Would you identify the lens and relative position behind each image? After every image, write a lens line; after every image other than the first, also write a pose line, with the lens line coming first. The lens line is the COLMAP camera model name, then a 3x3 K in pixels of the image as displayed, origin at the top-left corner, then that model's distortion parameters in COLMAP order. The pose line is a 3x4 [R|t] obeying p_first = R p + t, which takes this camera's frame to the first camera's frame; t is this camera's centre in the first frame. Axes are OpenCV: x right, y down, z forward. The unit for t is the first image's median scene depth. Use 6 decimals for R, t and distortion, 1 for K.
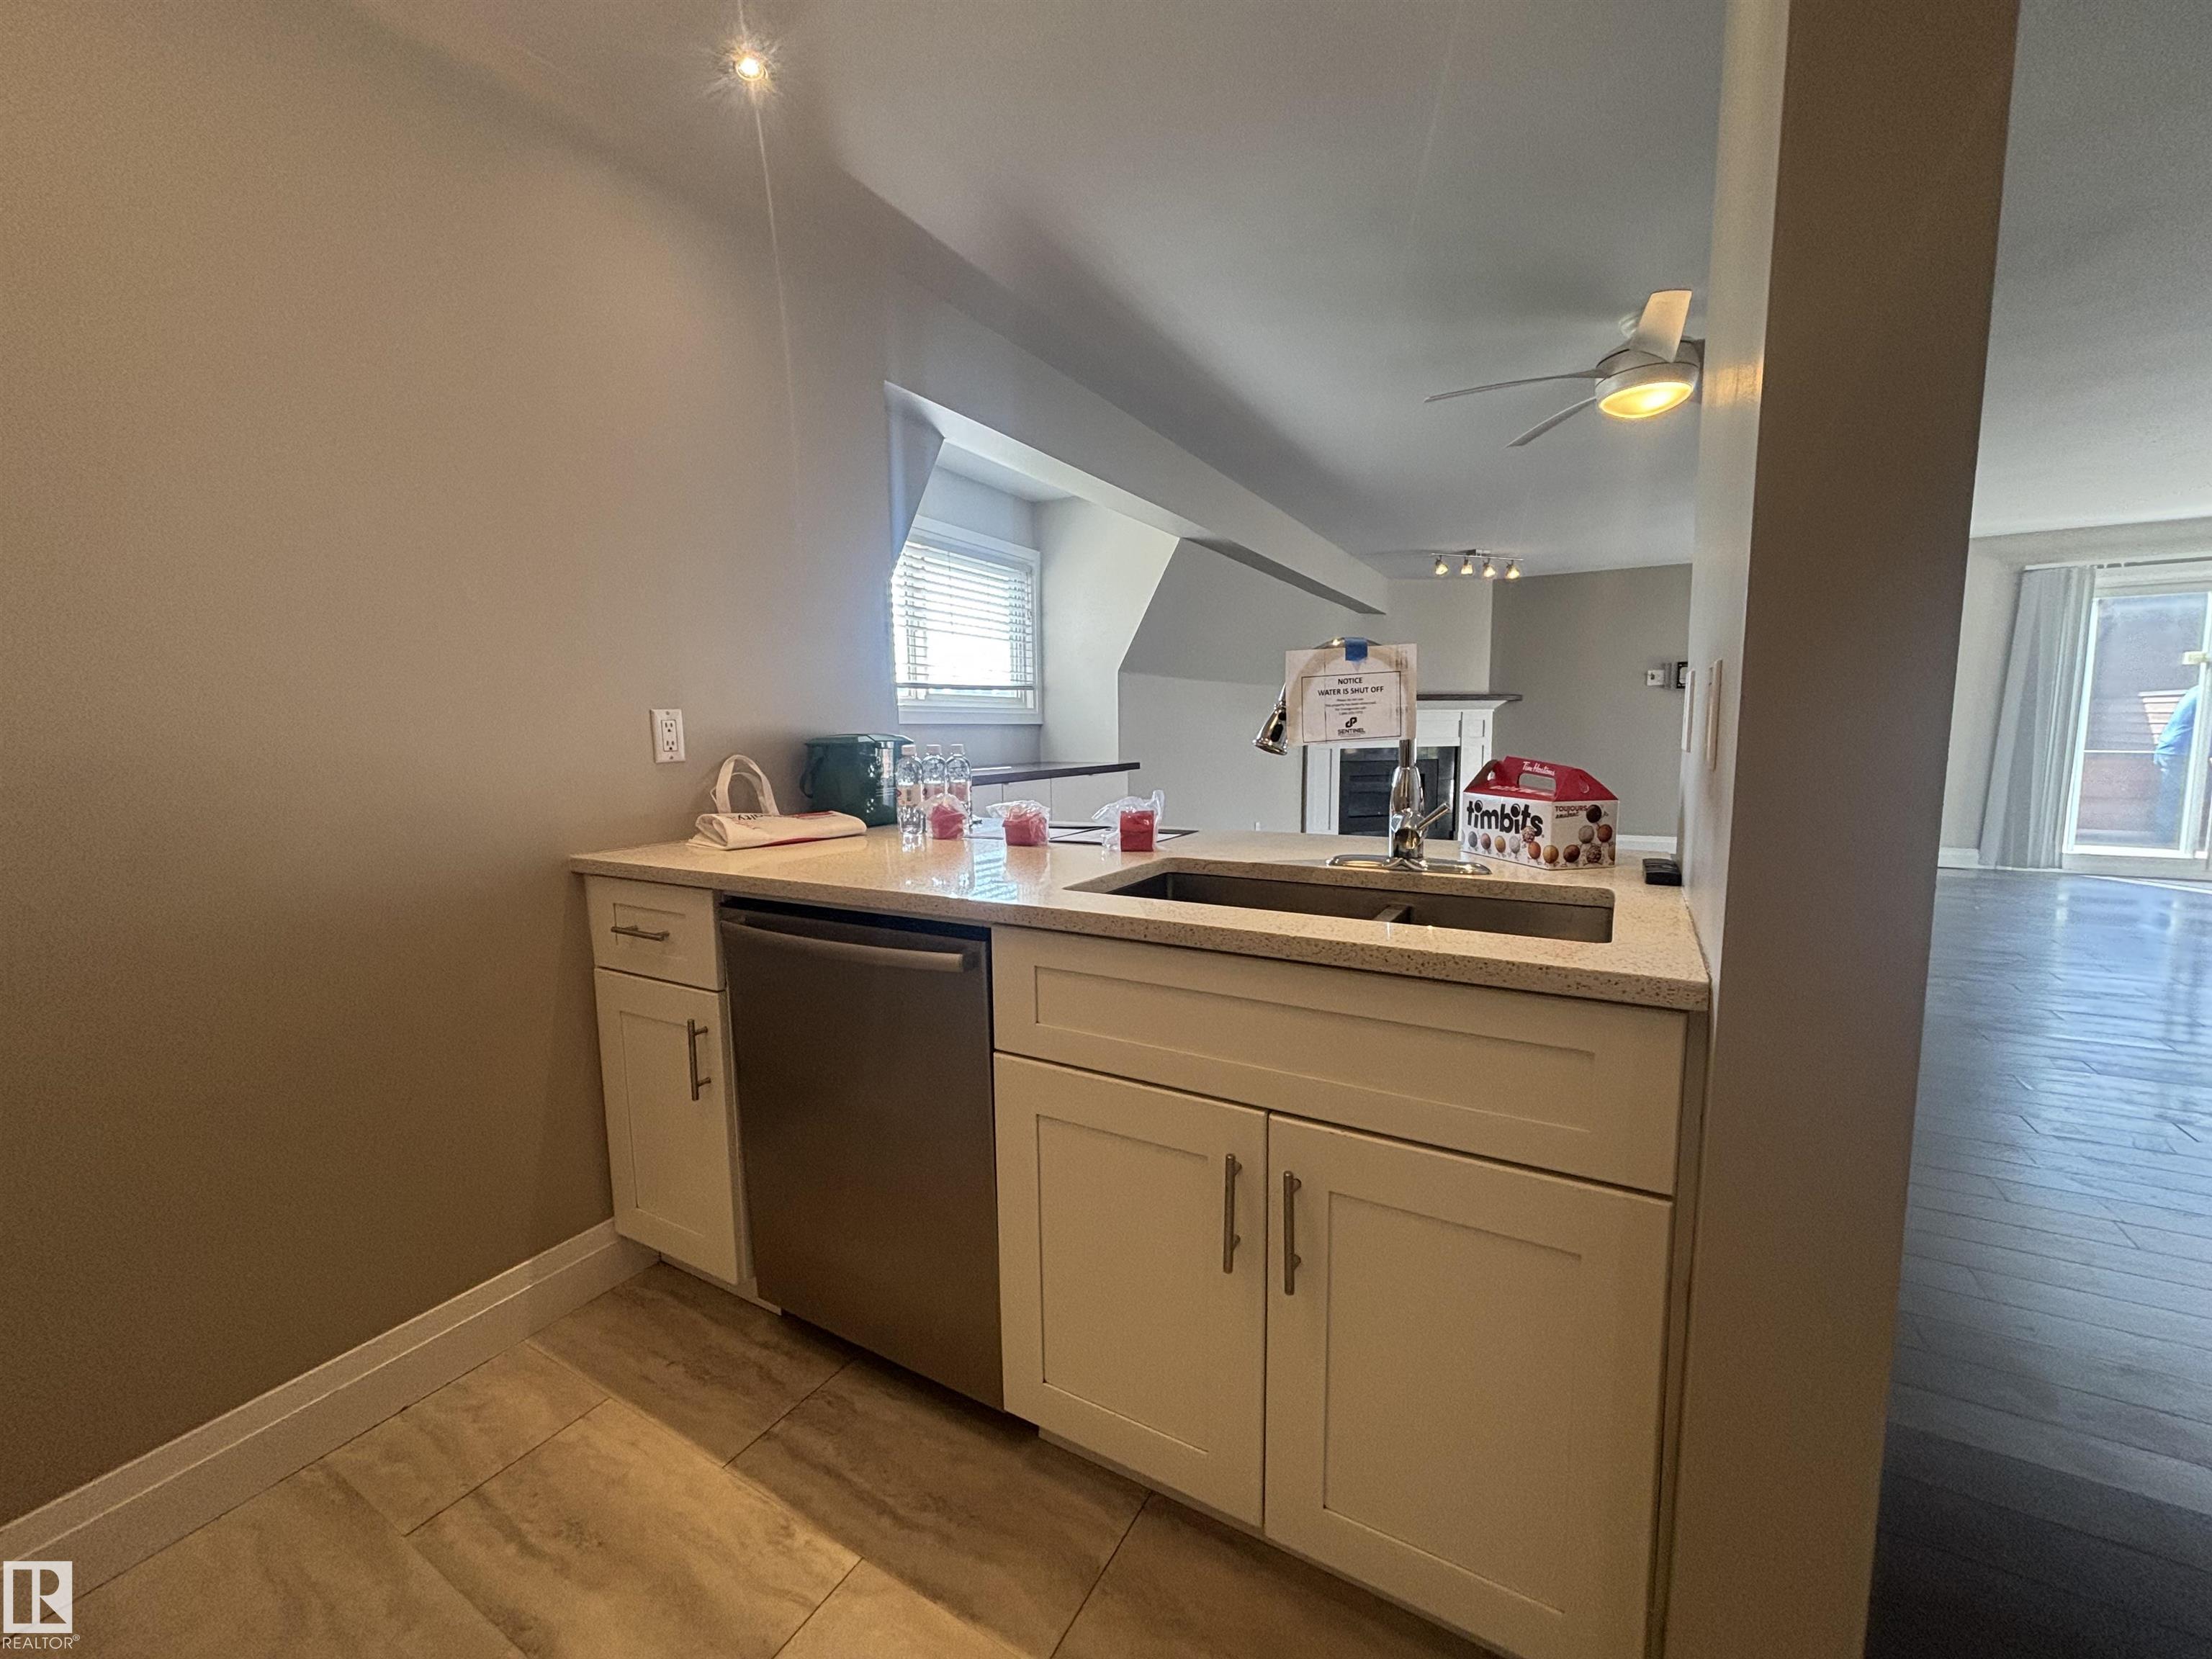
lens RADIAL K [[888.1, 0, 1102.2], [0, 888.1, 835.2], [0, 0, 1]] dist [0.000569, 0.000358]
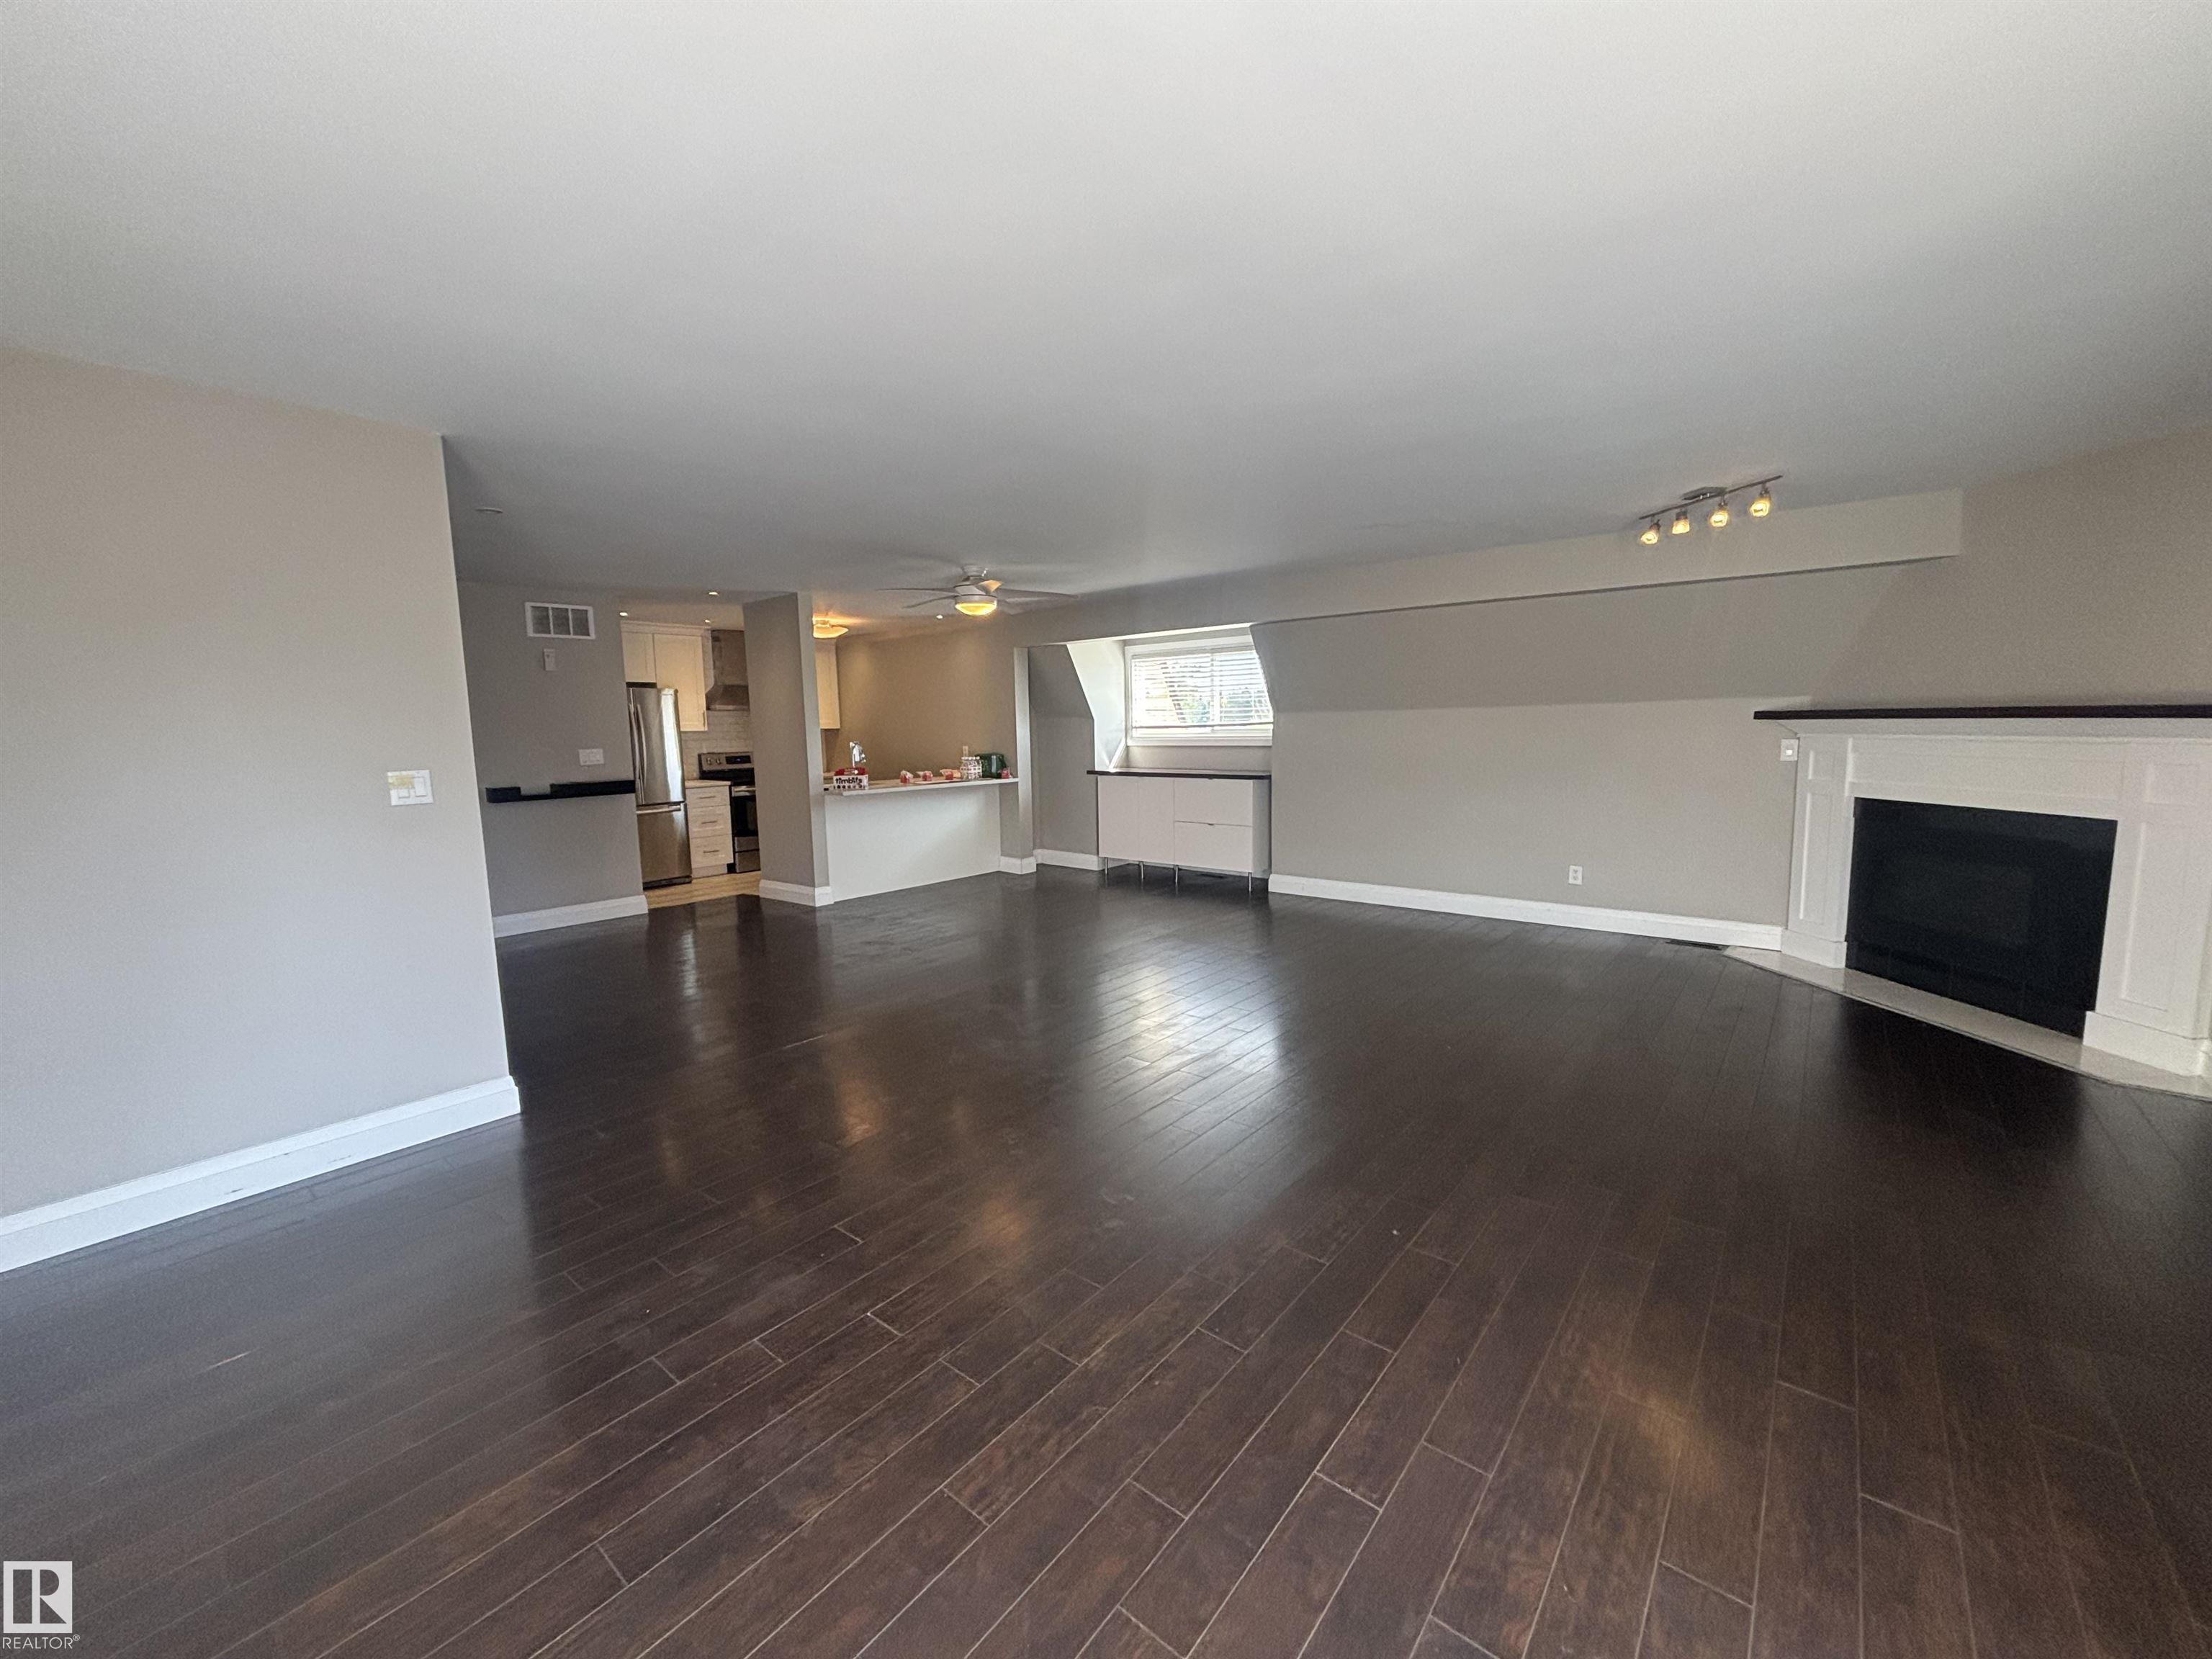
lens RADIAL K [[877.6, 0, 1101.4], [0, 877.6, 833.3], [0, 0, 1]] dist [0.000665, 0.000292]
pose [[-0.160272, 0.138864, -0.977256, 1.214169], [-0.097345, 0.983005, 0.155645, -0.150601], [0.982261, 0.120077, -0.144031, 0.762802]]
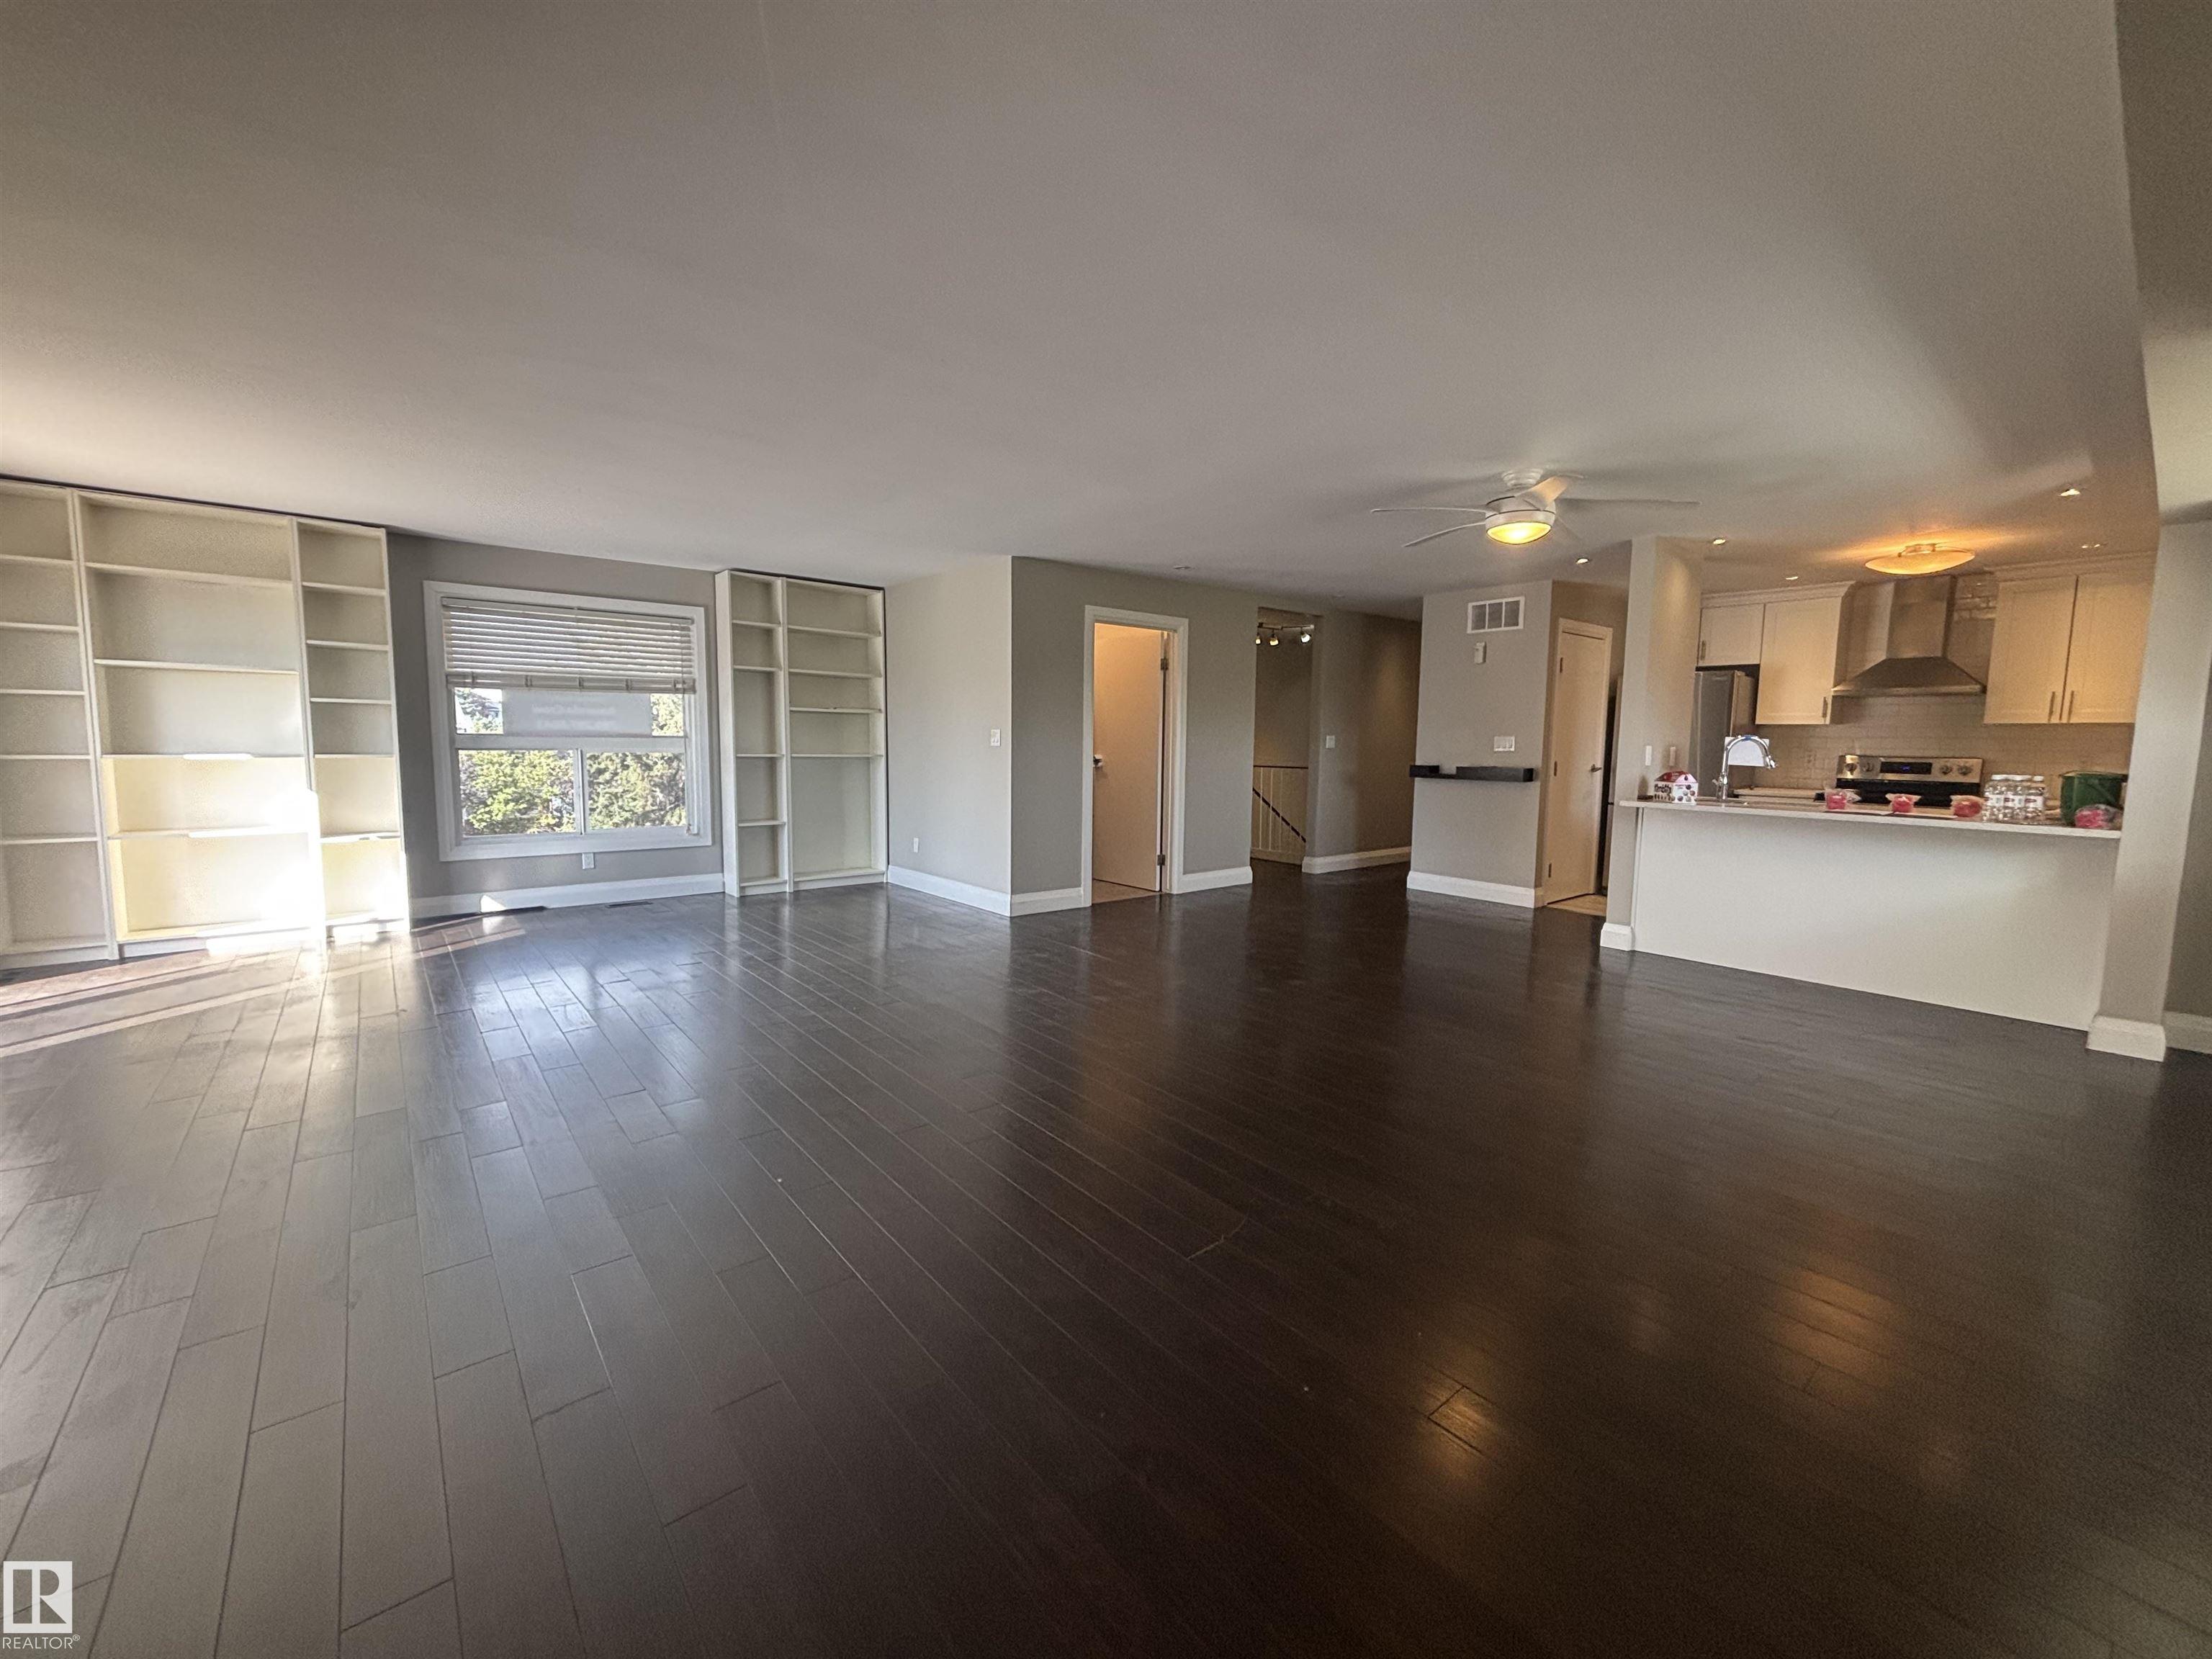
lens RADIAL K [[889.6, 0, 1075.6], [0, 889.6, 832.3], [0, 0, 1]] dist [-0.018900, 0.000039]
pose [[-0.932463, -0.033610, 0.359698, 0.347408], [0.045400, 0.976867, 0.208972, -0.163447], [-0.358400, 0.211188, -0.909367, 1.215196]]
